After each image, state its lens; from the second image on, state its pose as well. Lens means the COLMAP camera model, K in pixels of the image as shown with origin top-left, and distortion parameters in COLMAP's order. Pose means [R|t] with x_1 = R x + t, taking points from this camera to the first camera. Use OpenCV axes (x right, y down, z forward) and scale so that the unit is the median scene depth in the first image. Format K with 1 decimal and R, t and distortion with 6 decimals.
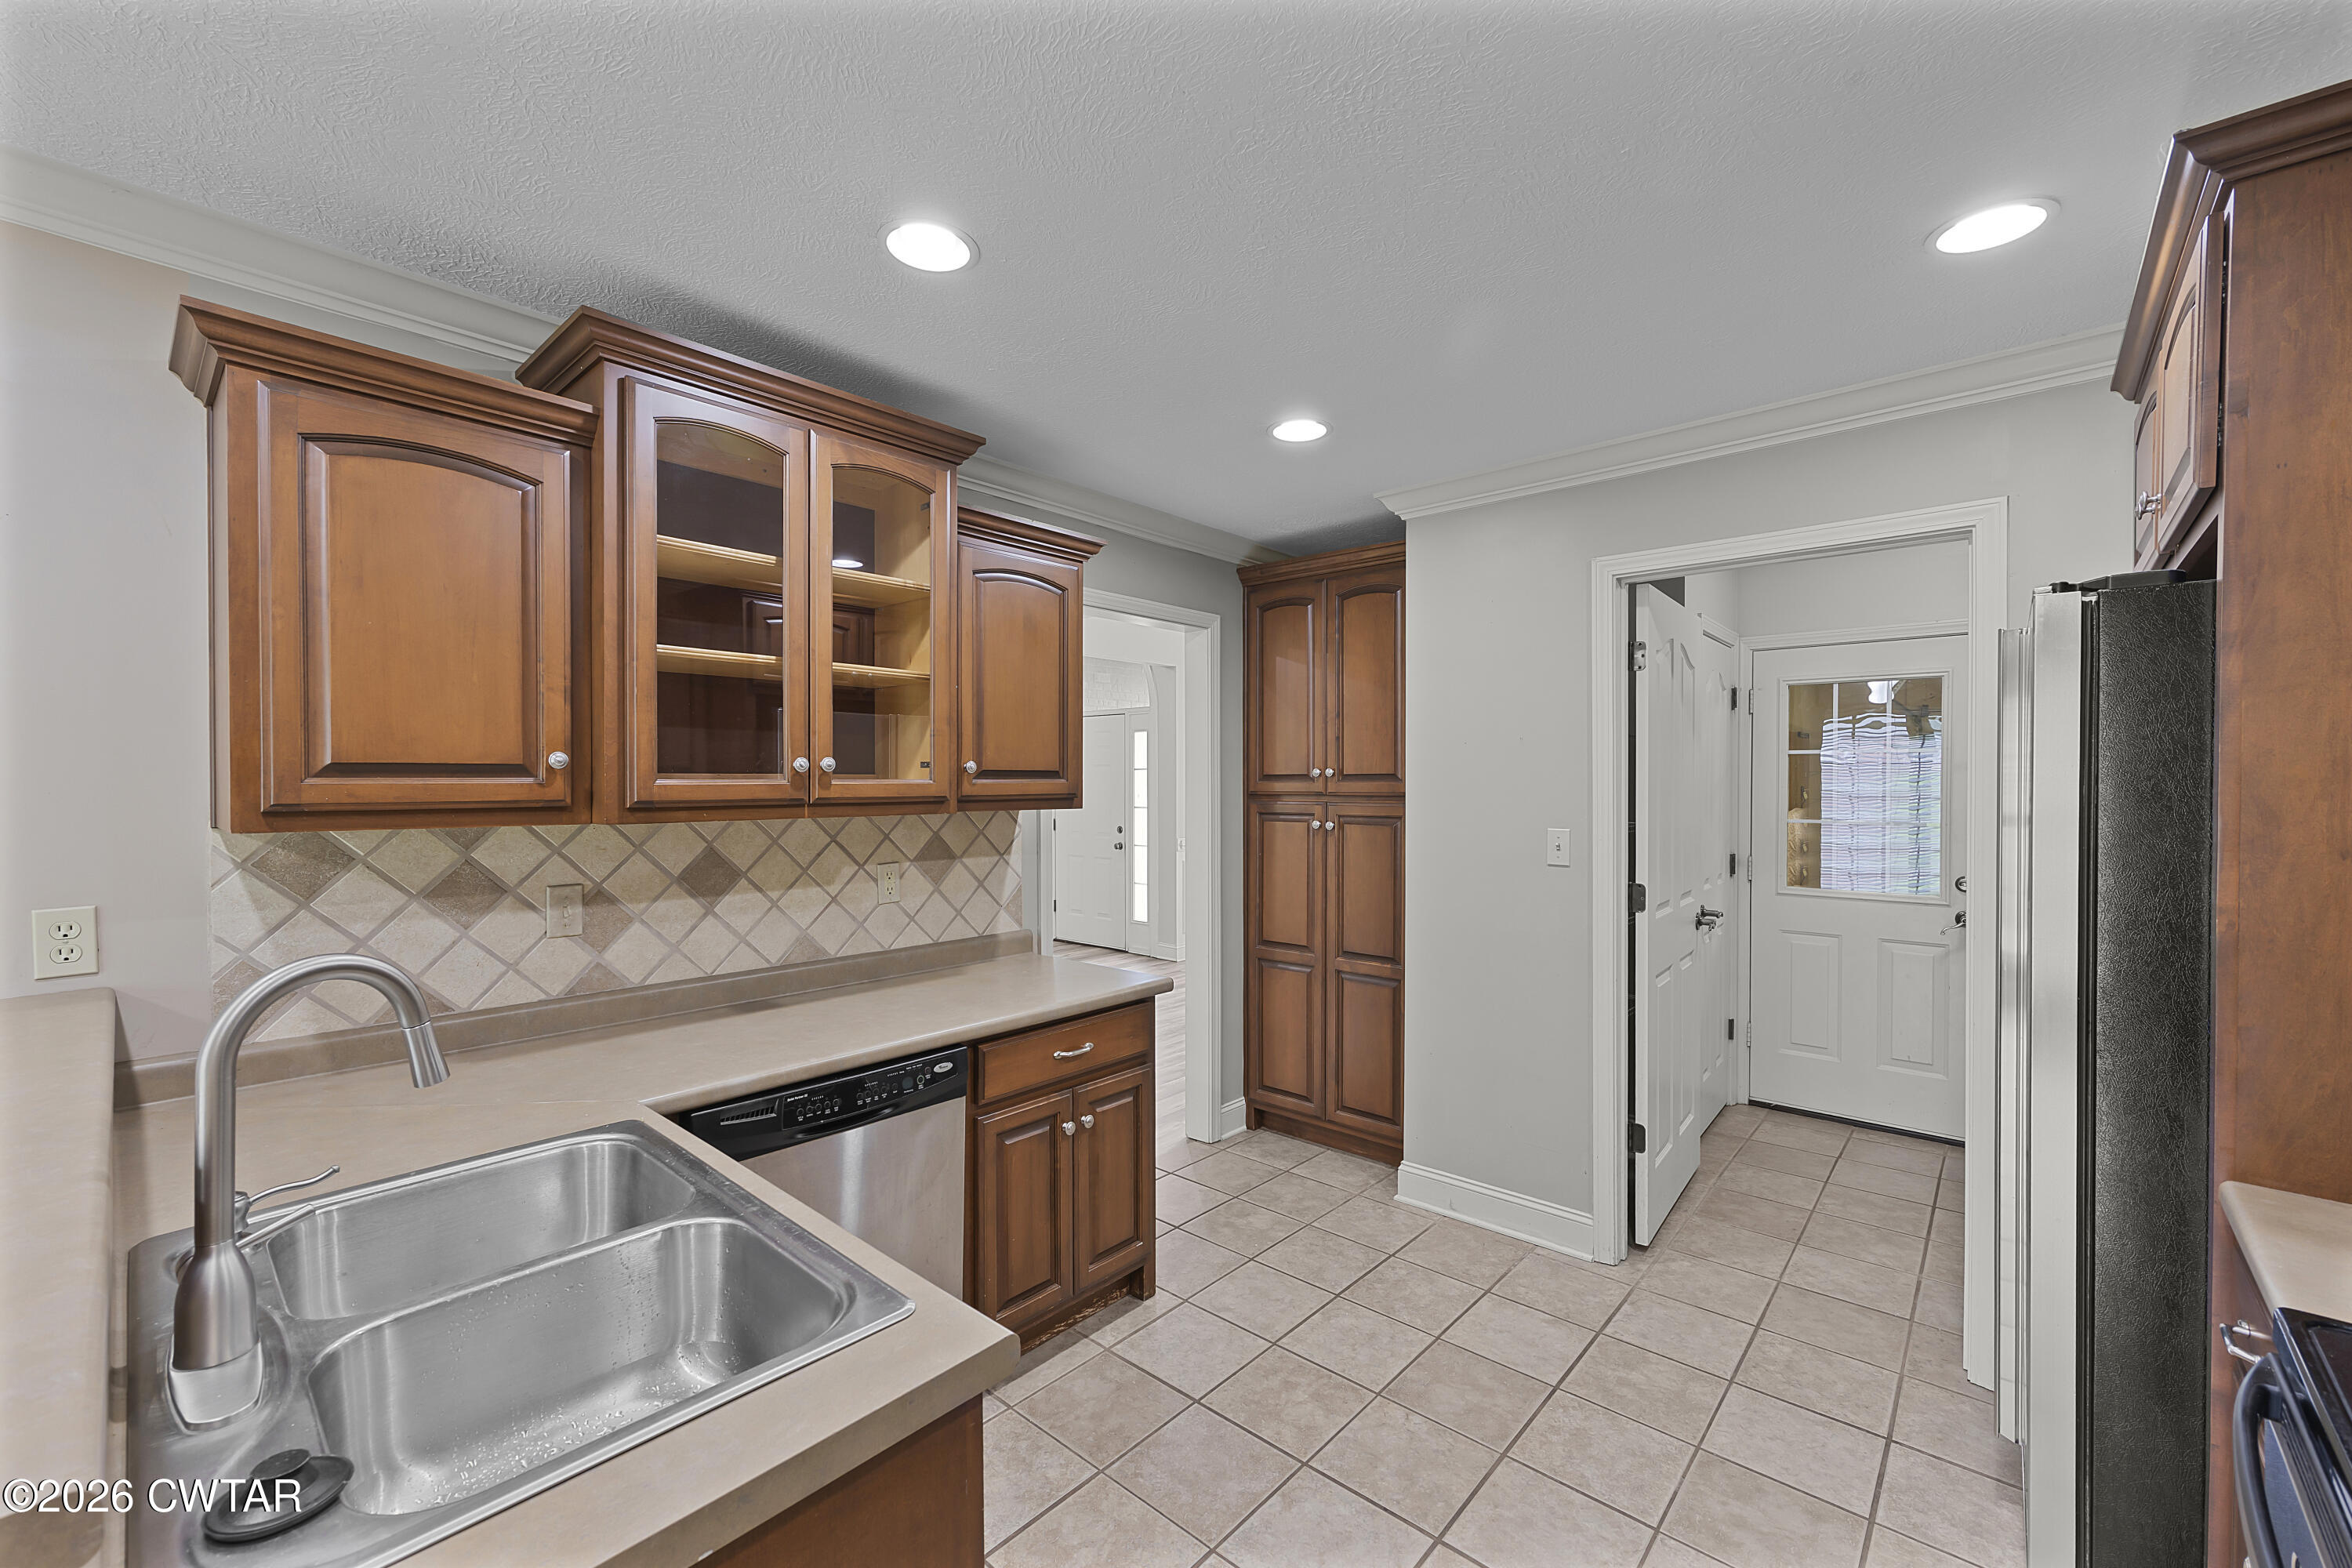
lens RADIAL K [[955.6, 0, 1168.8], [0, 955.6, 786.0], [0, 0, 1]] dist [-0.000481, 0.000718]
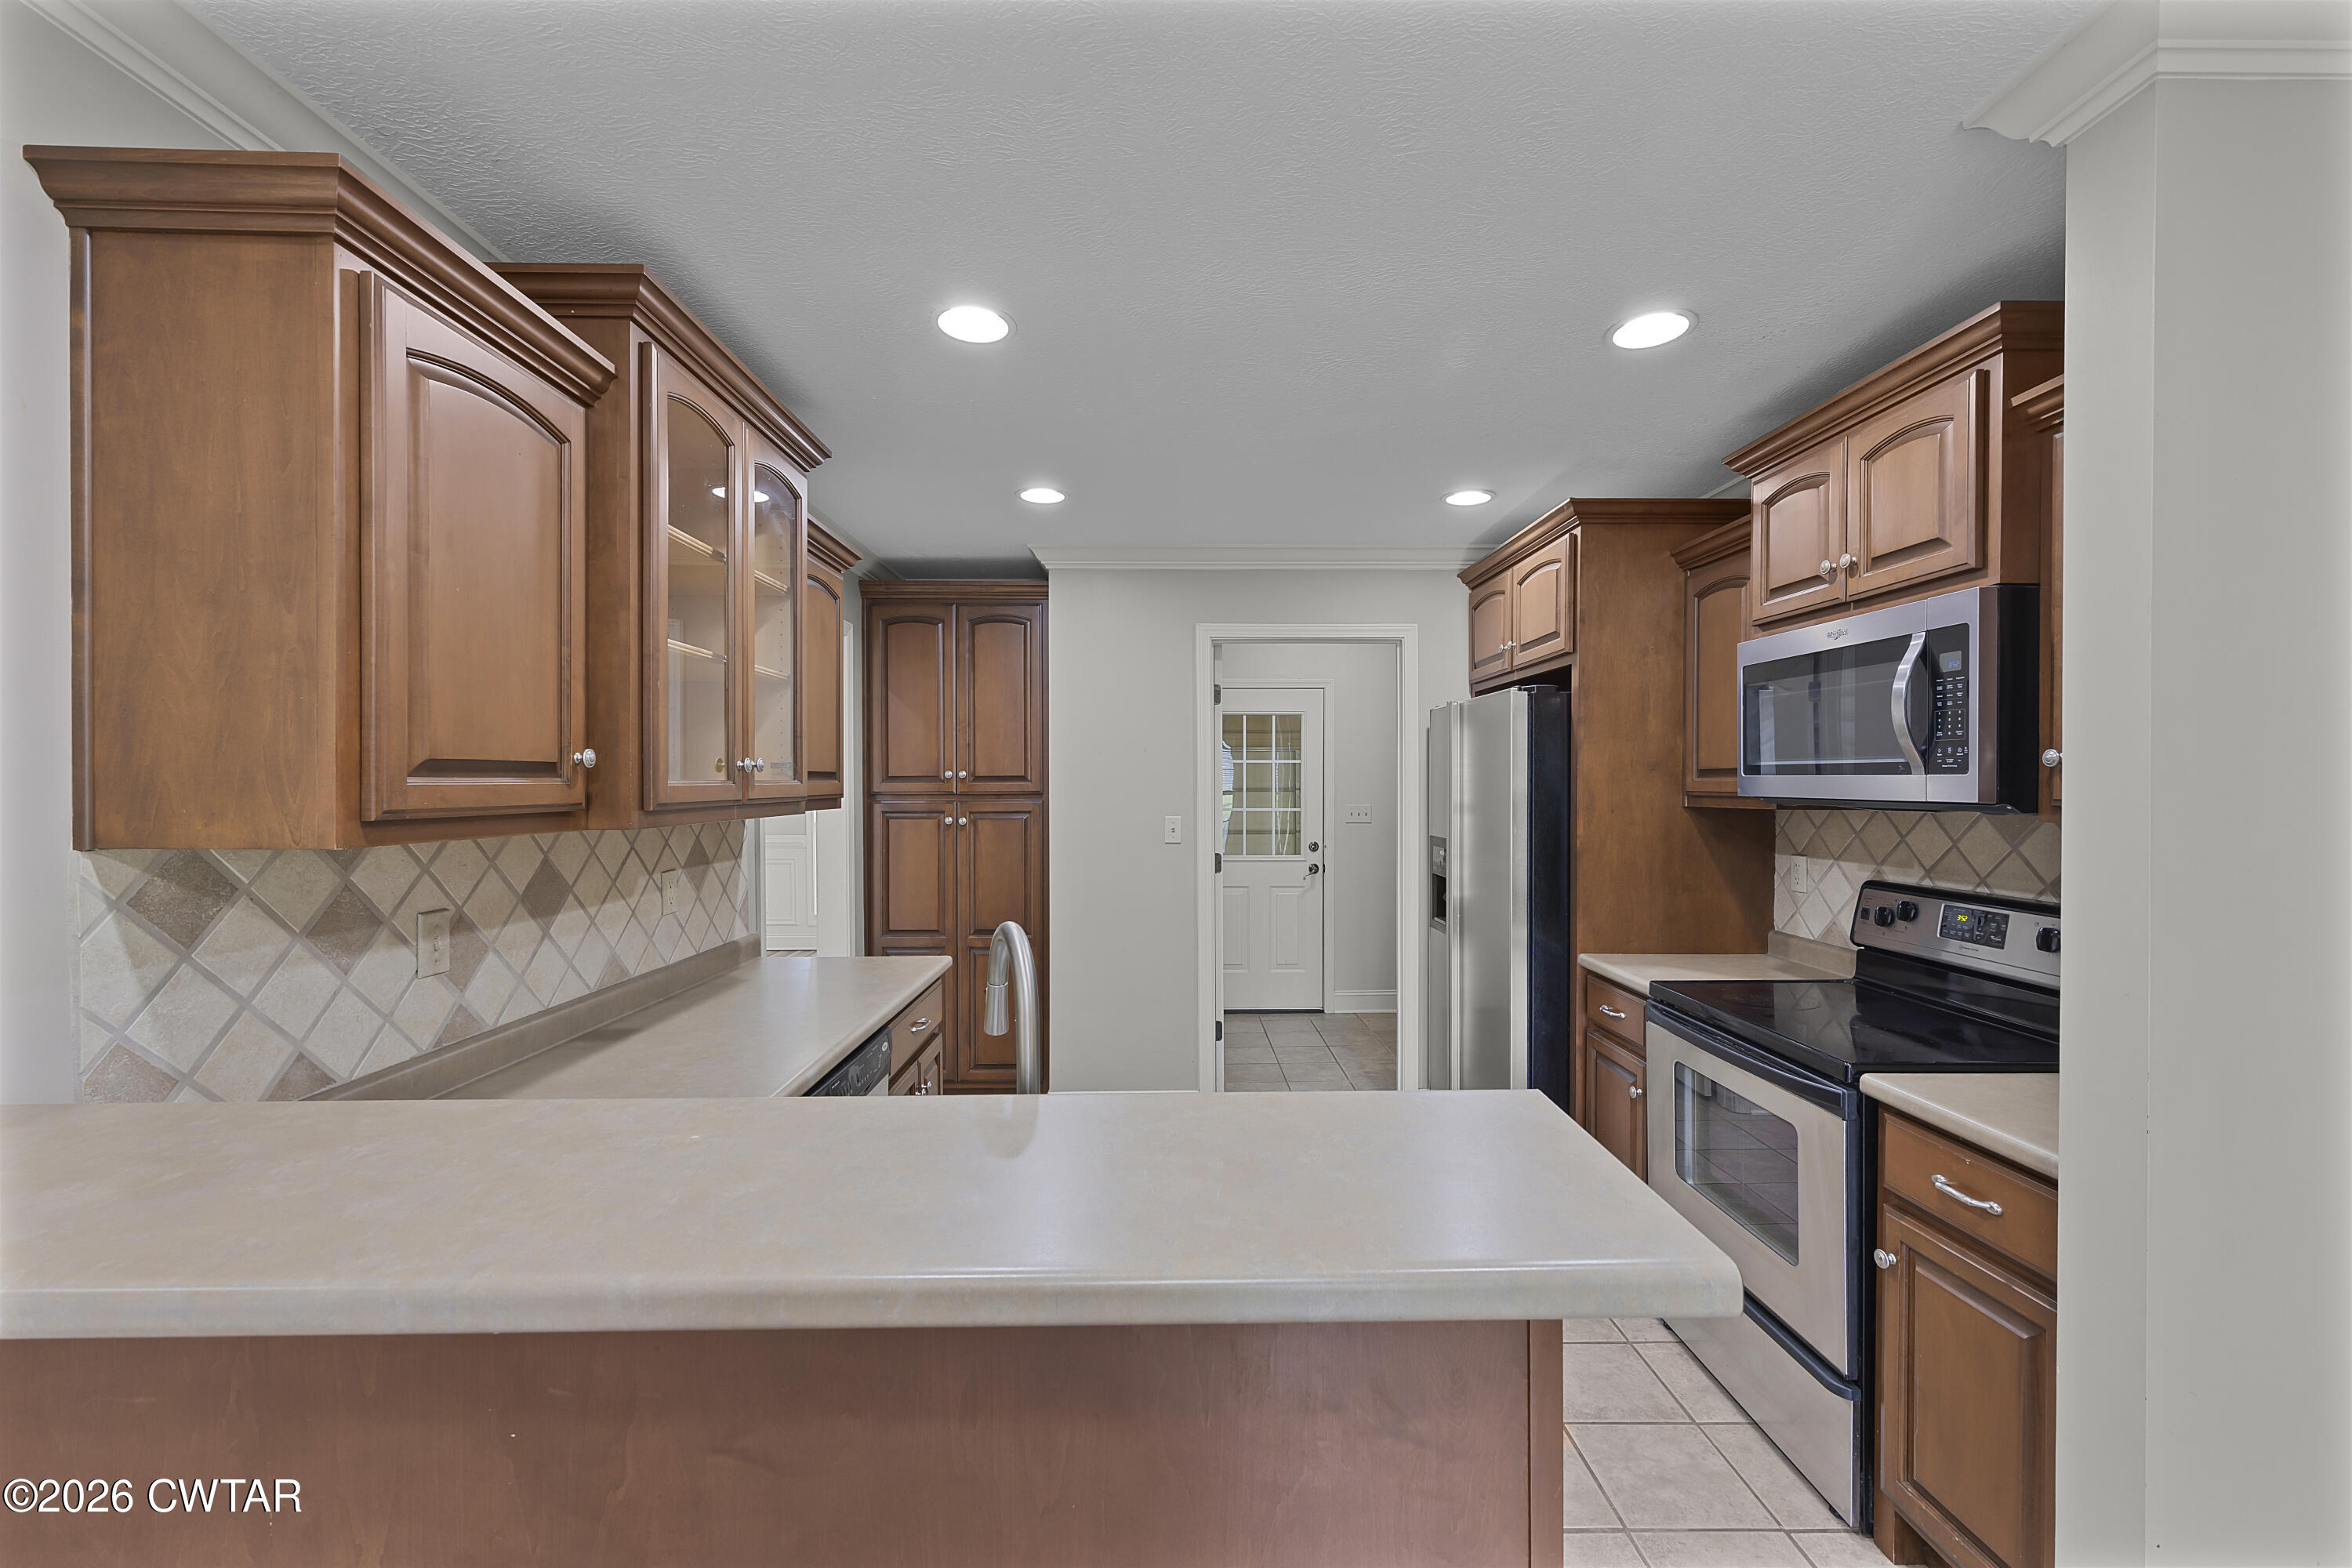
lens RADIAL K [[955.6, 0, 1184.7], [0, 955.6, 783.6], [0, 0, 1]] dist [-0.000481, 0.000718]
pose [[0.729781, -0.002038, 0.683678, -0.684226], [0.005287, 0.999982, -0.002662, 0.001819], [-0.683661, 0.005557, 0.729779, -0.019455]]
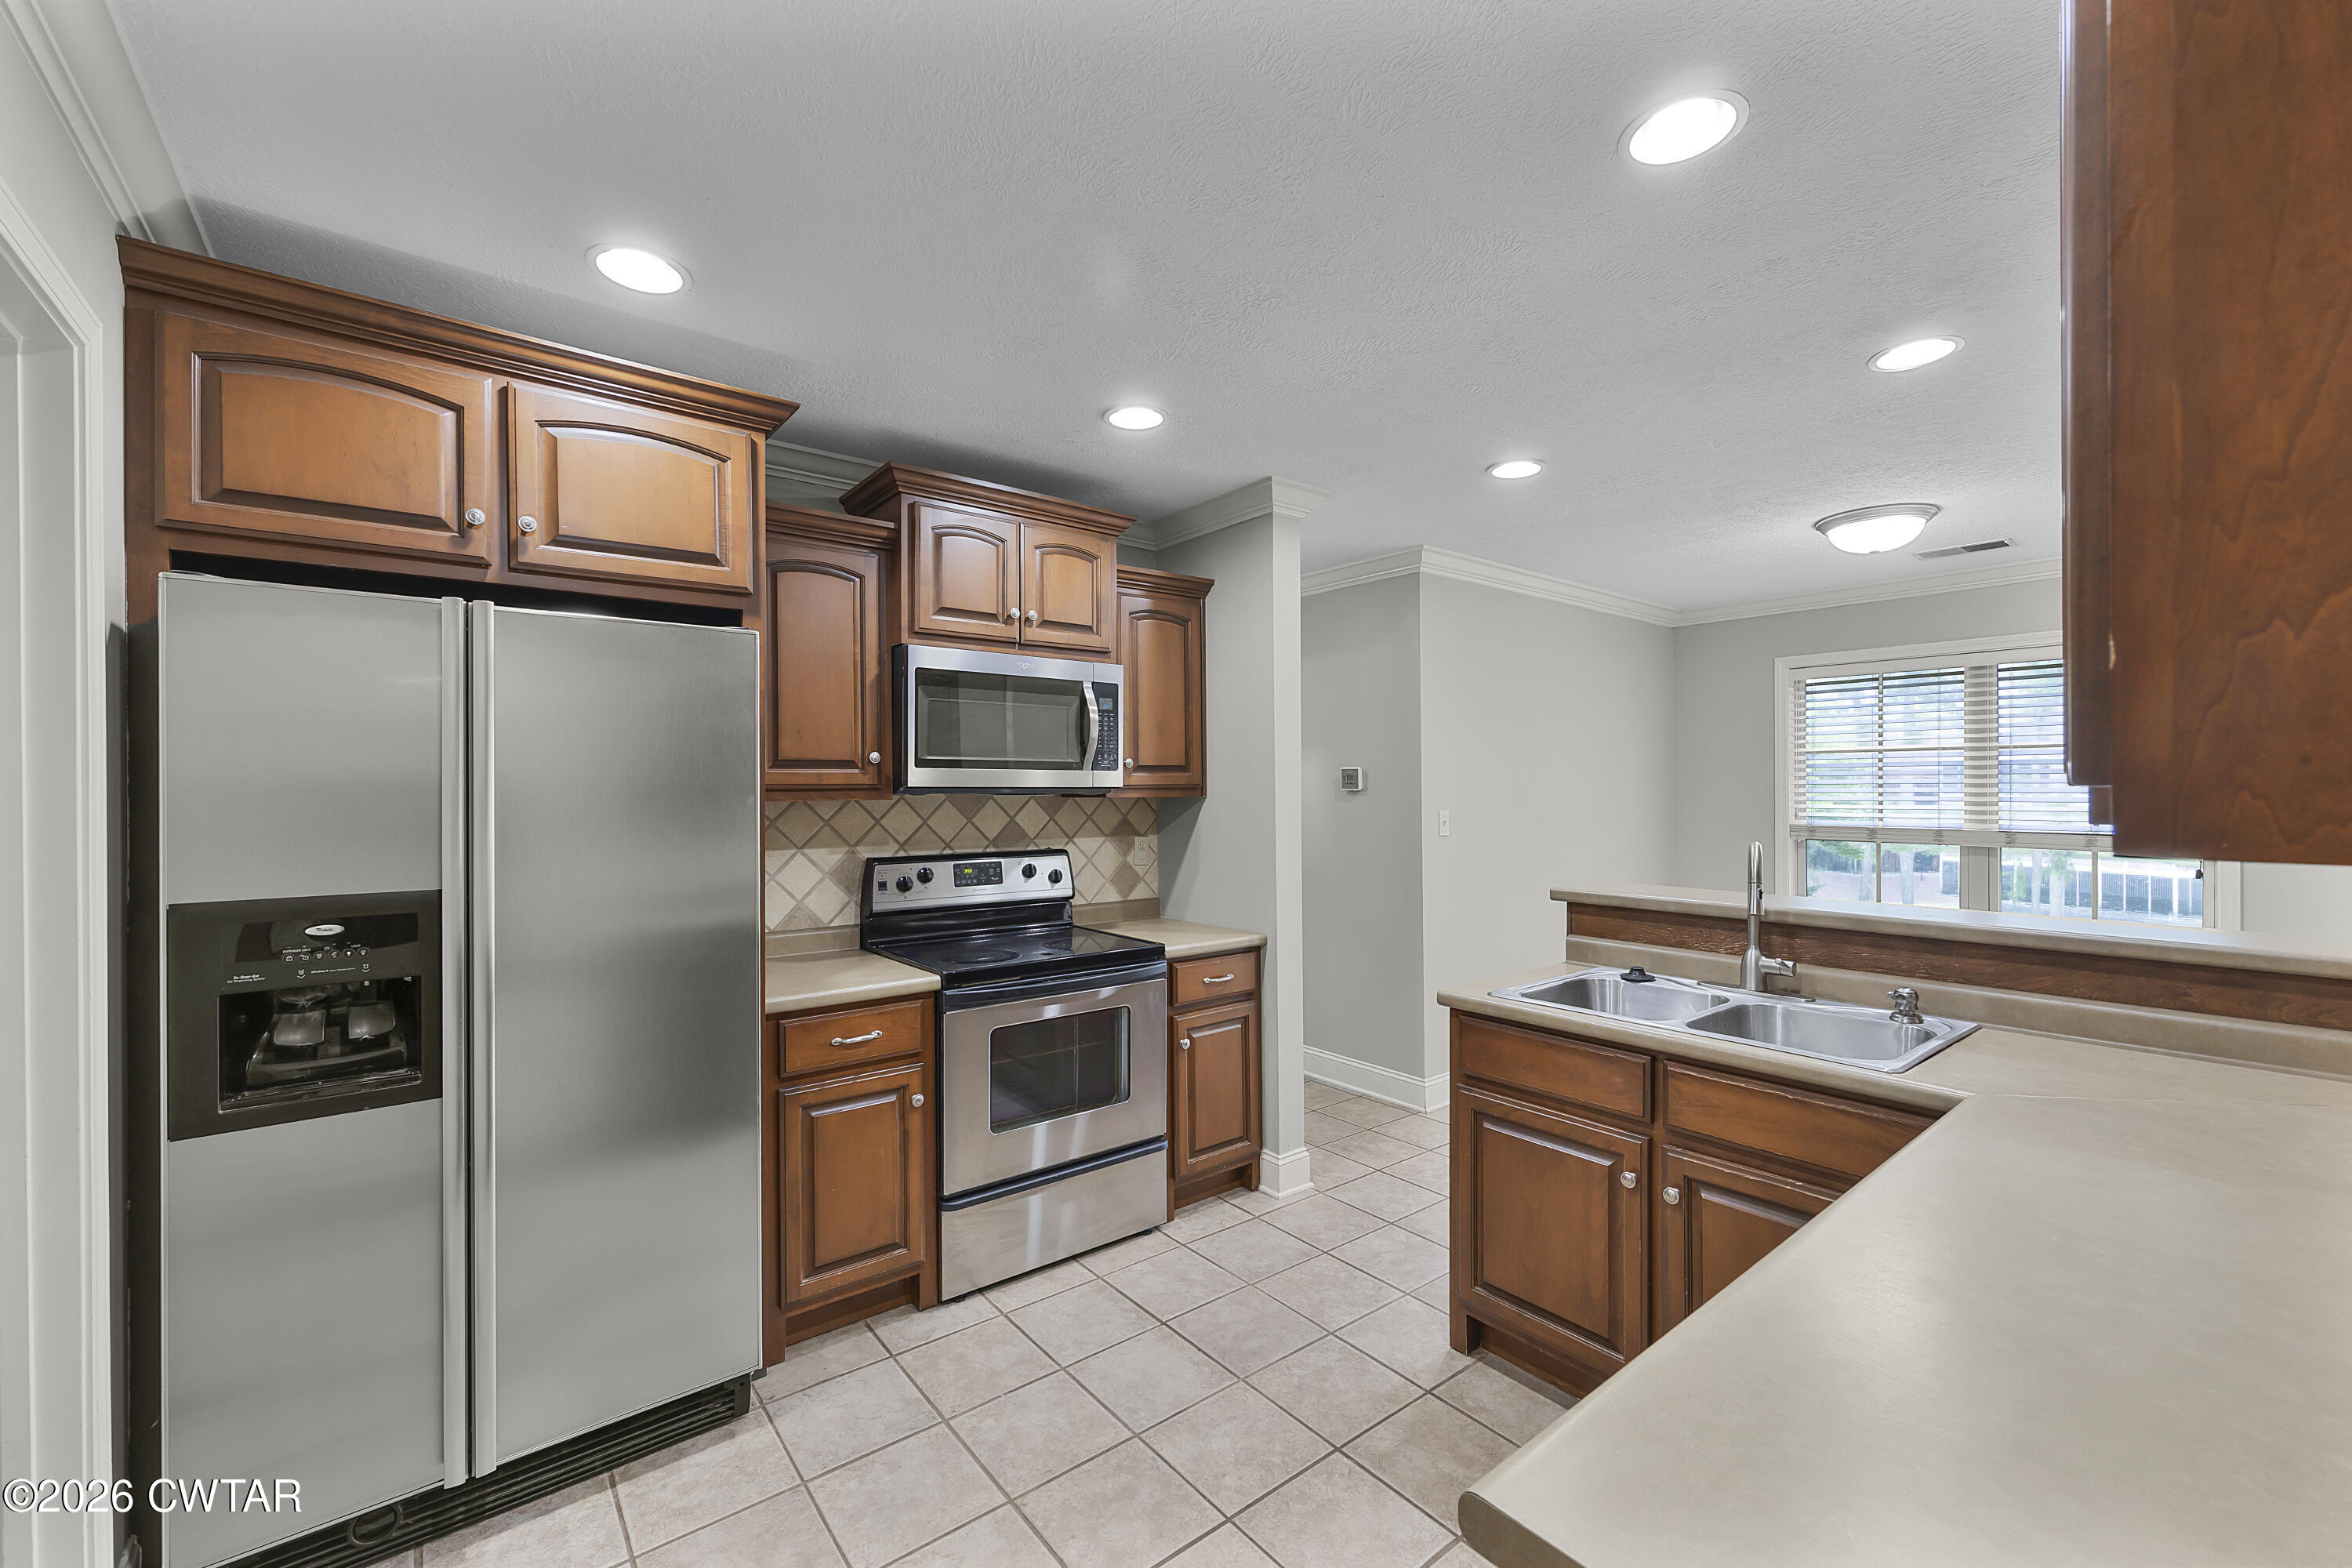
lens RADIAL K [[955.6, 0, 1180.6], [0, 955.6, 783.0], [0, 0, 1]] dist [-0.000481, 0.000718]
pose [[-0.986485, 0.007889, 0.163659, 0.032306], [0.007766, 0.999969, -0.001396, 0.016729], [-0.163664, -0.000106, -0.986516, 1.502635]]
